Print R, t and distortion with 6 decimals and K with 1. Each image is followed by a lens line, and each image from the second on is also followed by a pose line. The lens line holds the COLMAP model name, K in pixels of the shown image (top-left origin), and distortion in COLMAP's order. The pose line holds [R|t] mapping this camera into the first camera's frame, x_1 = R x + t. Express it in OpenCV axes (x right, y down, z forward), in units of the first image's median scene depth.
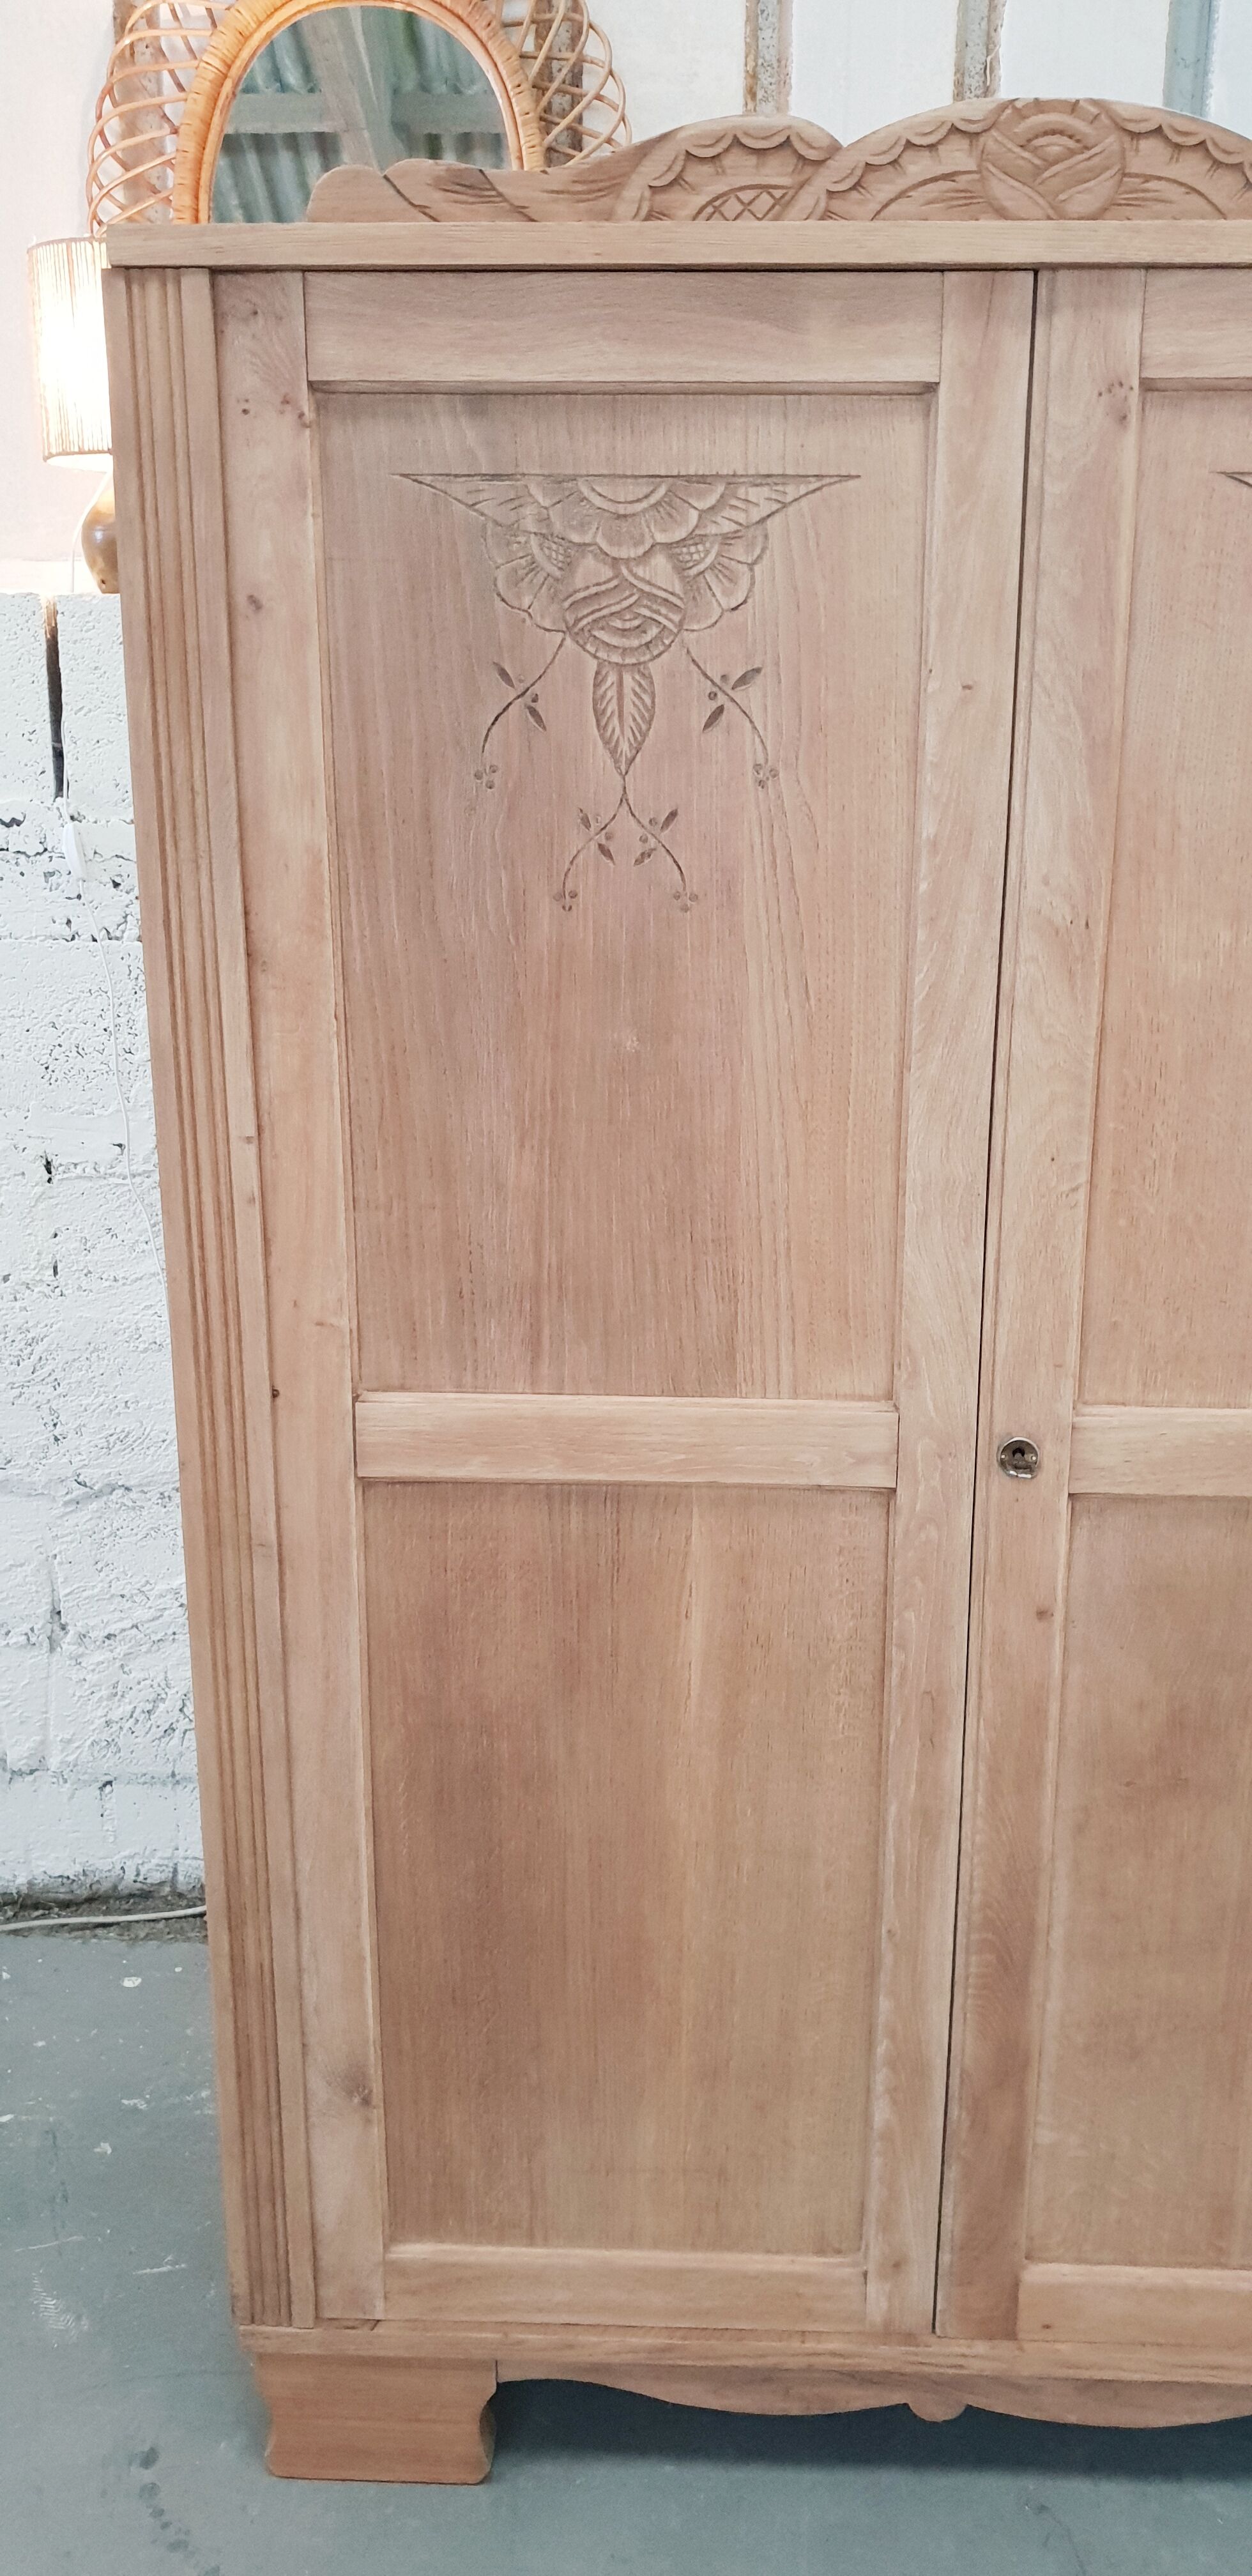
lens RADIAL K [[2010.8, 0, 671.5], [0, 2010.8, 1278.1], [0, 0, 1]] dist [0.027211, -0.015799]
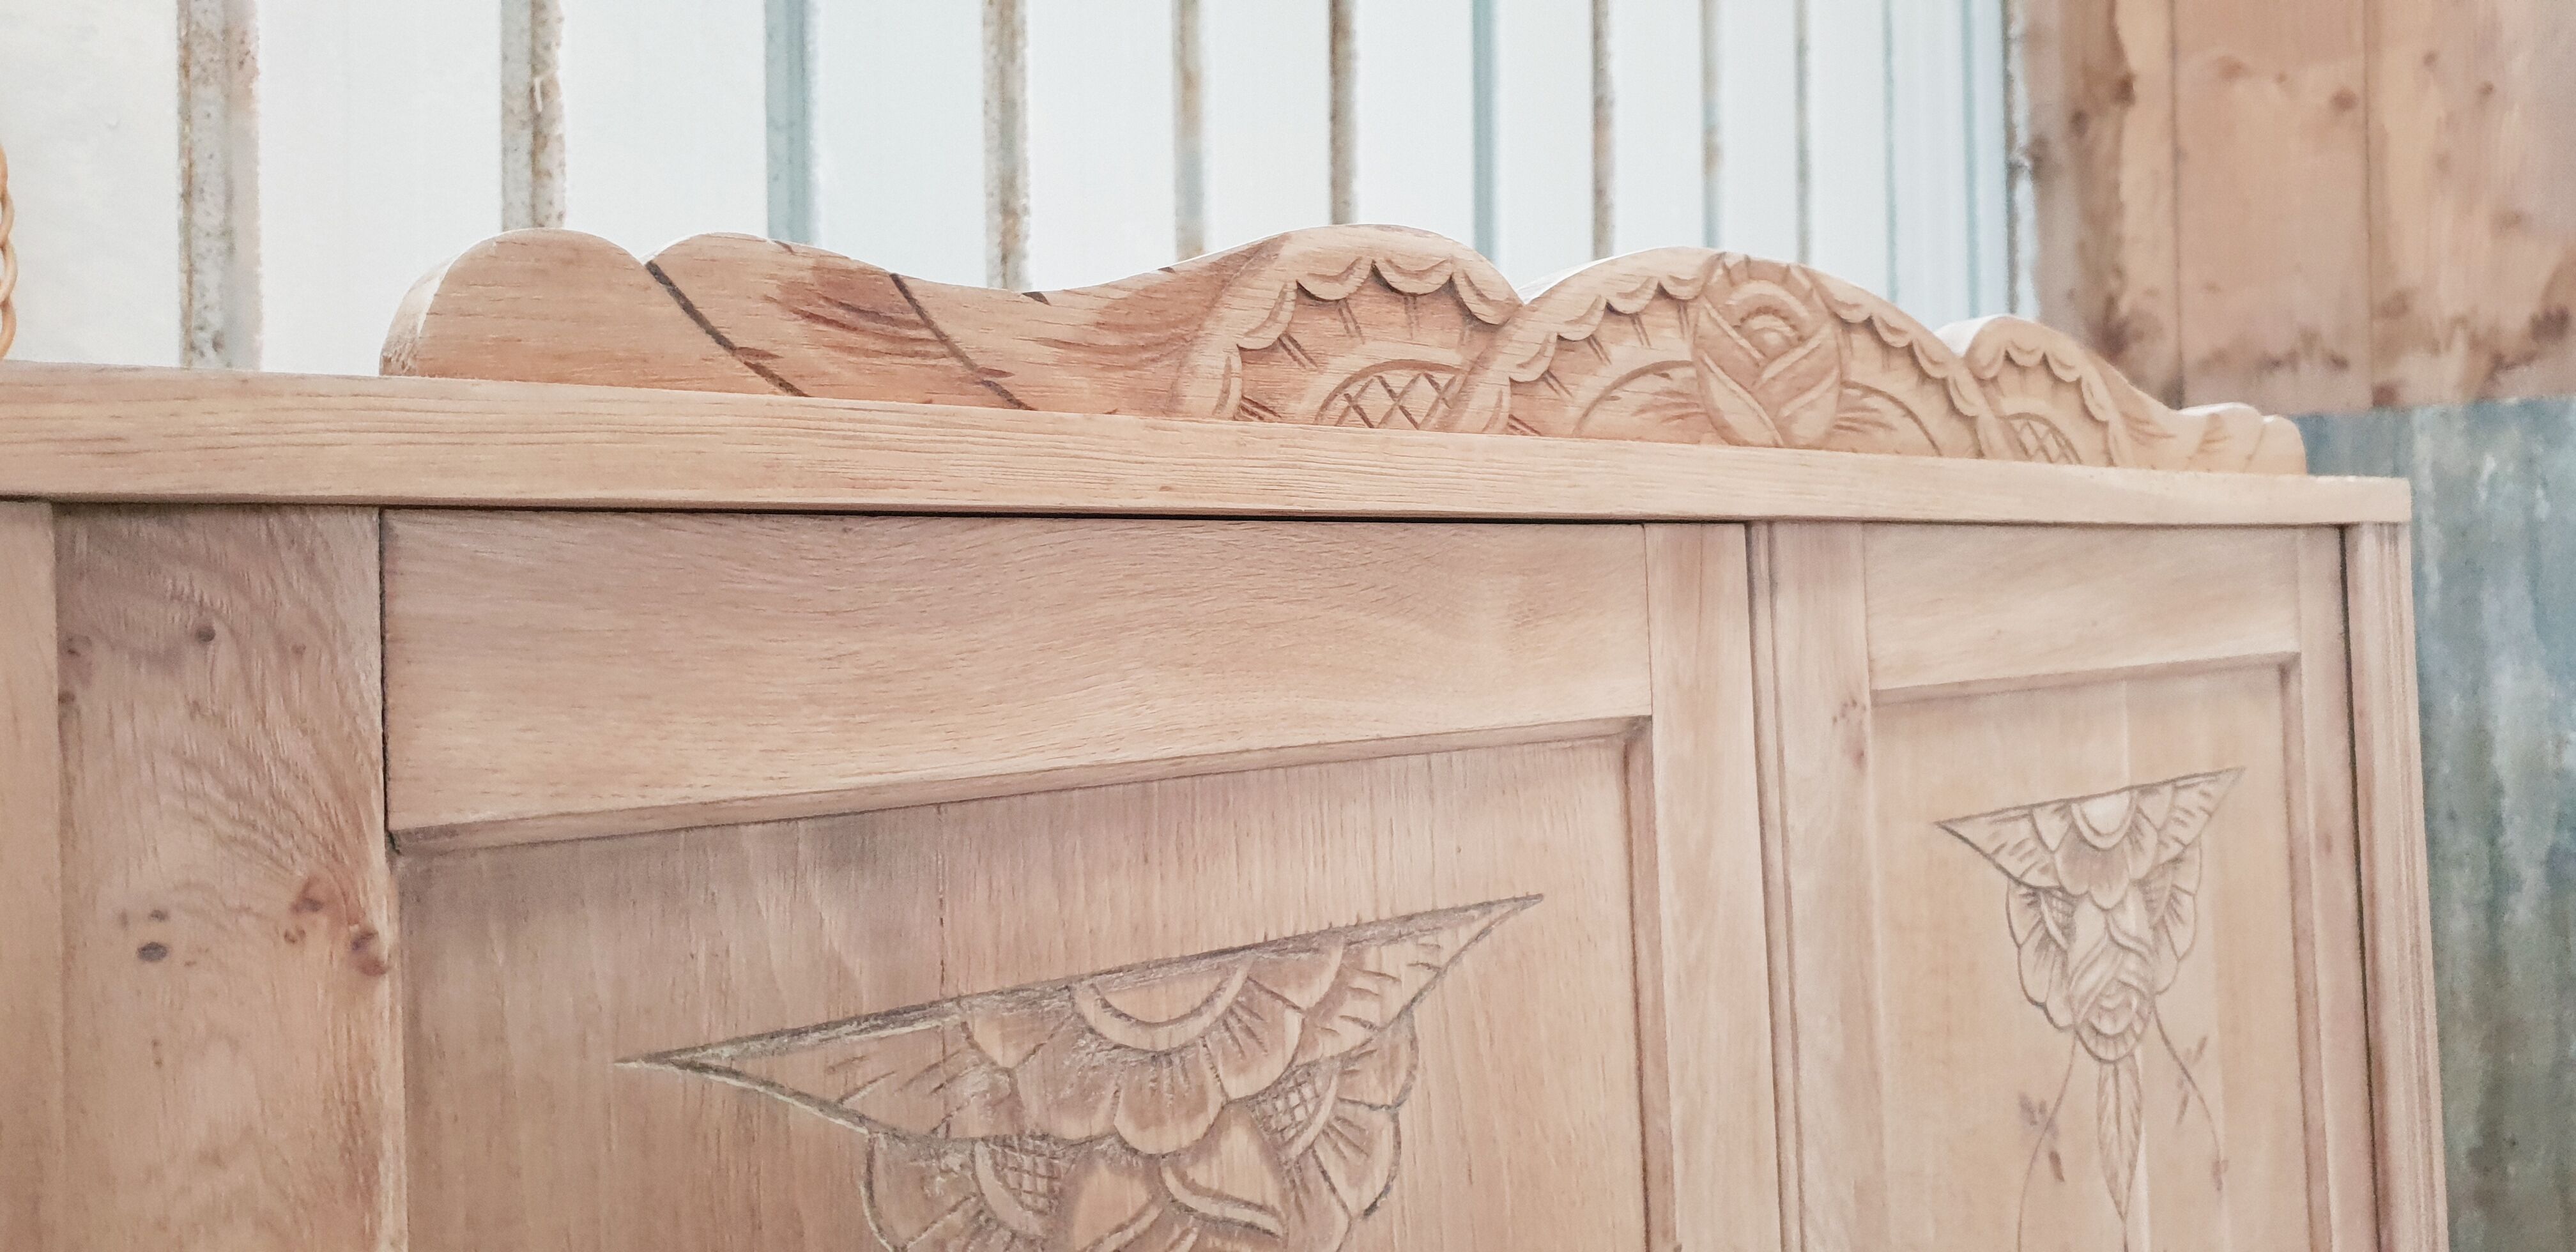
lens RADIAL K [[2010.8, 0, 1276.7], [0, 2010.8, 569.5], [0, 0, 1]] dist [0.027211, -0.015799]
pose [[0.725408, -0.011462, 0.688224, -0.238650], [0.225993, 0.948399, -0.222408, -0.311745], [-0.650162, 0.316871, 0.690567, 0.559682]]
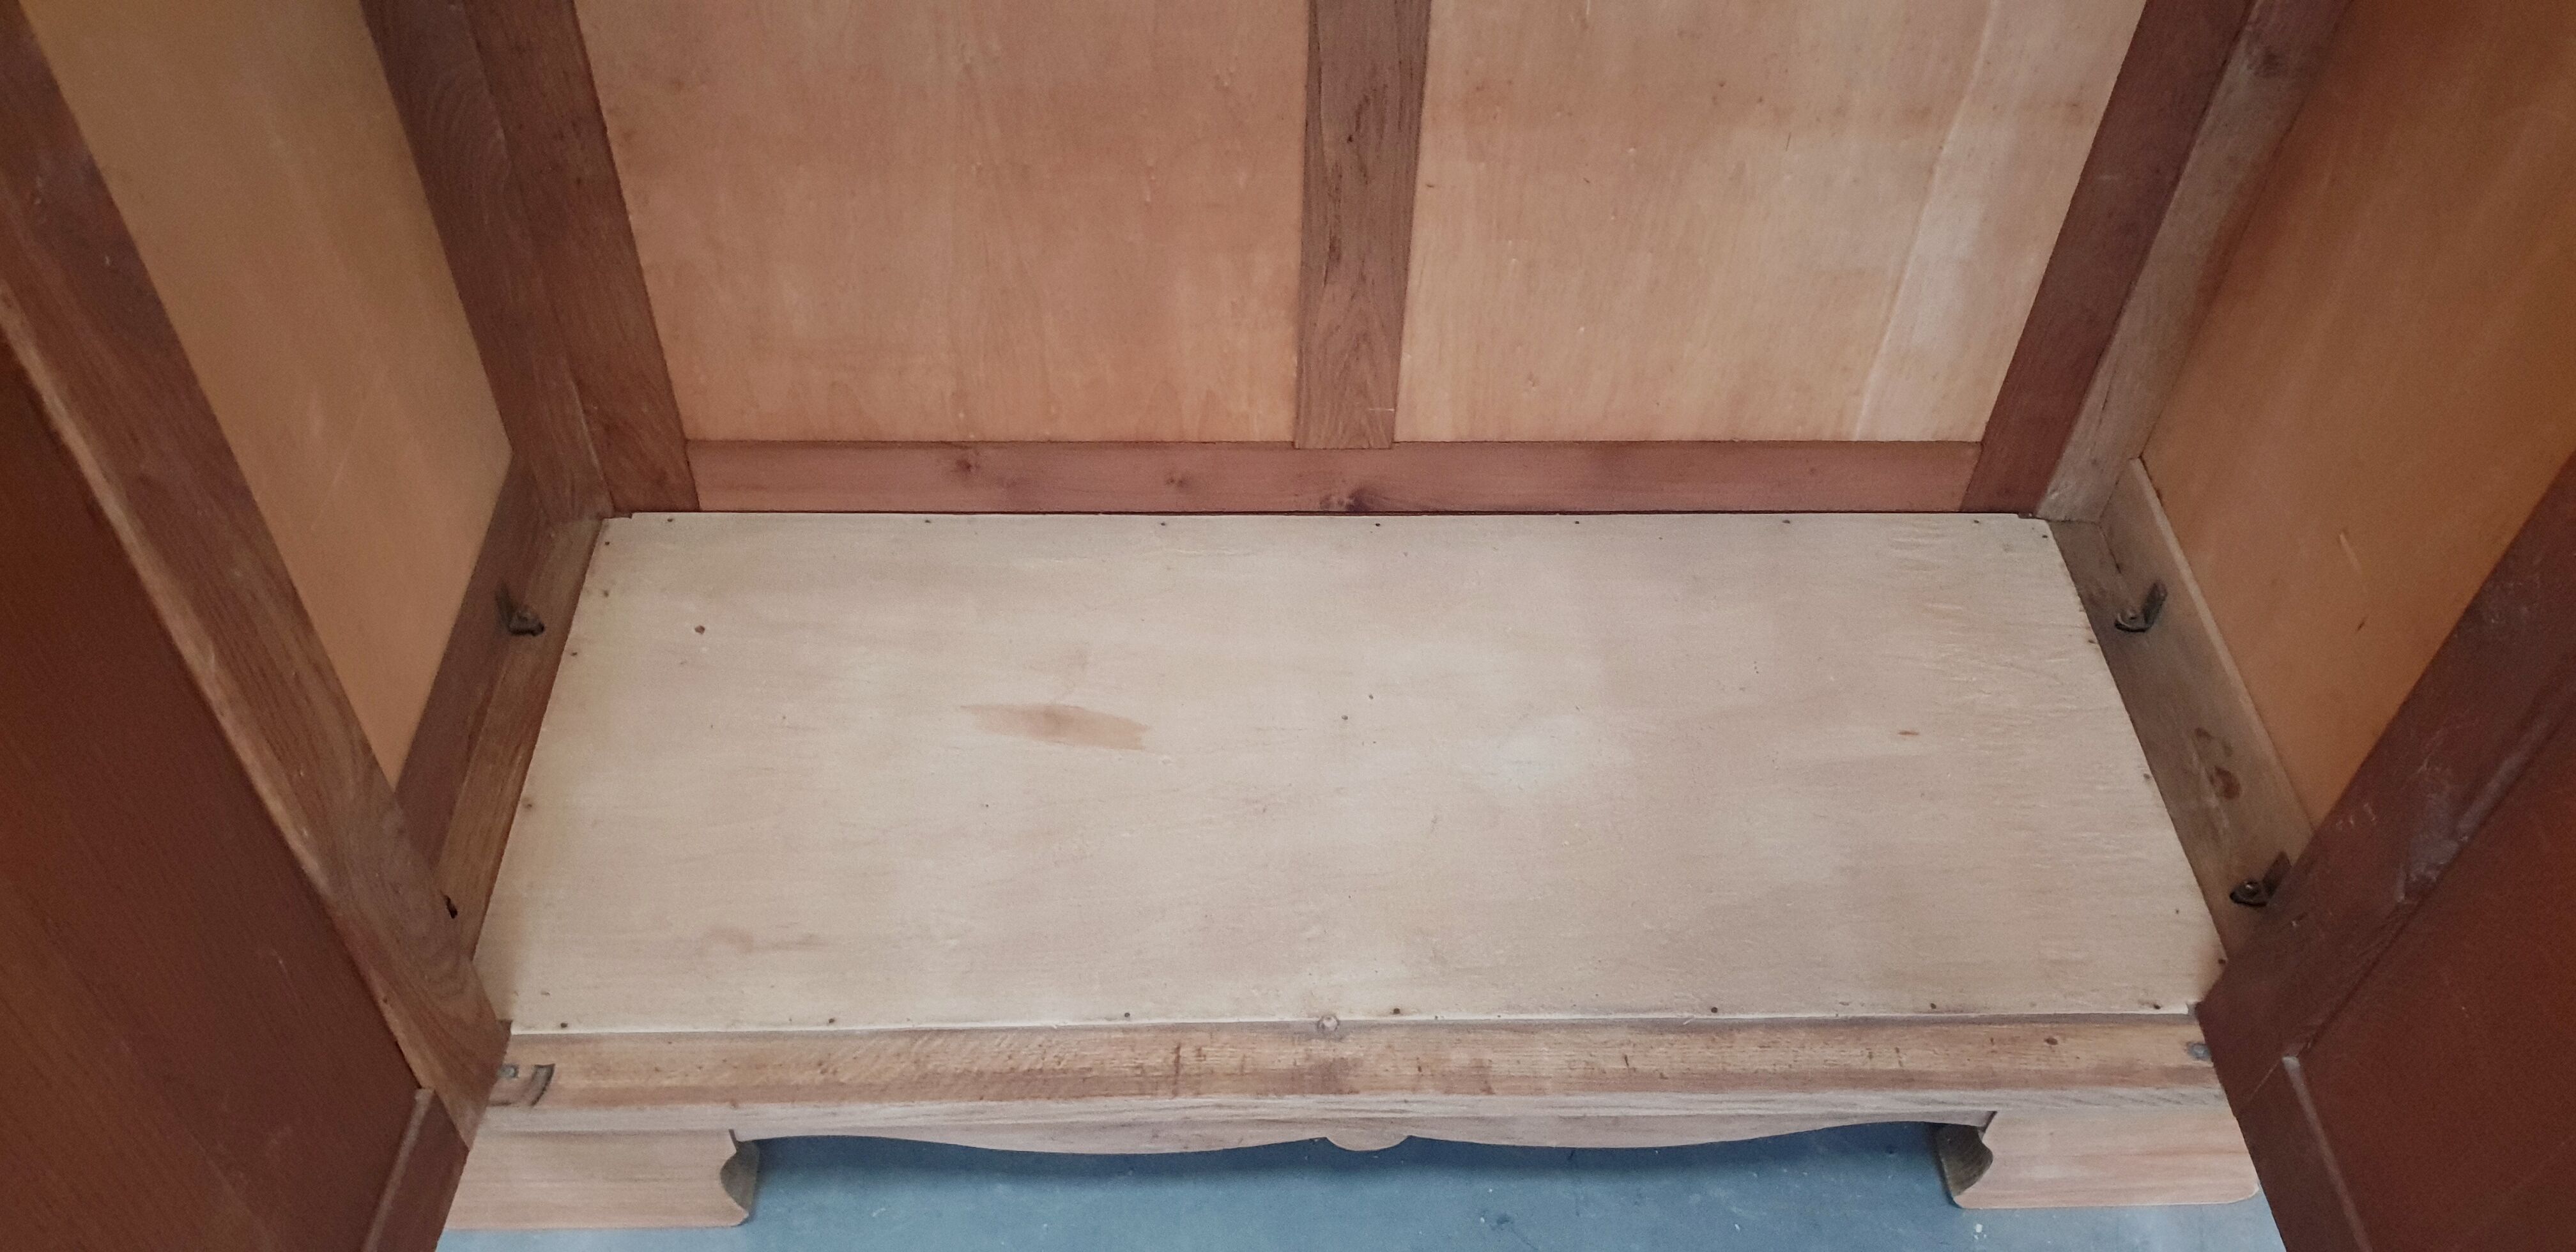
lens RADIAL K [[2010.8, 0, 1319.5], [0, 2010.8, 562.1], [0, 0, 1]] dist [0.027211, -0.015799]
pose [[0.997313, -0.027074, 0.068073, 0.077536], [-0.009911, 0.870807, 0.491525, 0.031791], [-0.072586, -0.490878, 0.868199, 0.522426]]
